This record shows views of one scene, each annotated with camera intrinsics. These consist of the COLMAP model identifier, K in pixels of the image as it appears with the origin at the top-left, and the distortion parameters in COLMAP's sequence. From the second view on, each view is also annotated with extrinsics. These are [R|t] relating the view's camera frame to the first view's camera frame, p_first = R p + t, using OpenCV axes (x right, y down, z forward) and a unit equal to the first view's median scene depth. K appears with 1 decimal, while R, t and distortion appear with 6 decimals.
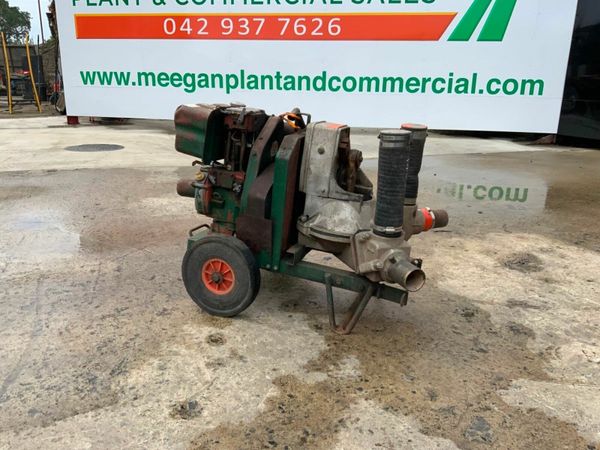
lens RADIAL K [[496.3, 0, 304.7], [0, 496.3, 227.8], [0, 0, 1]] dist [0.029967, -0.071329]
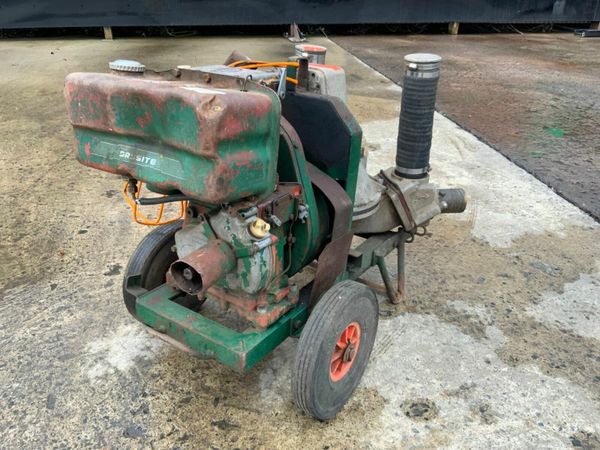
lens RADIAL K [[496.3, 0, 302.2], [0, 496.3, 226.9], [0, 0, 1]] dist [0.029967, -0.071329]
pose [[0.232991, -0.478097, 0.846840, -0.633035], [0.269601, 0.868429, 0.416110, -0.305921], [-0.934361, 0.131359, 0.331232, 0.821459]]
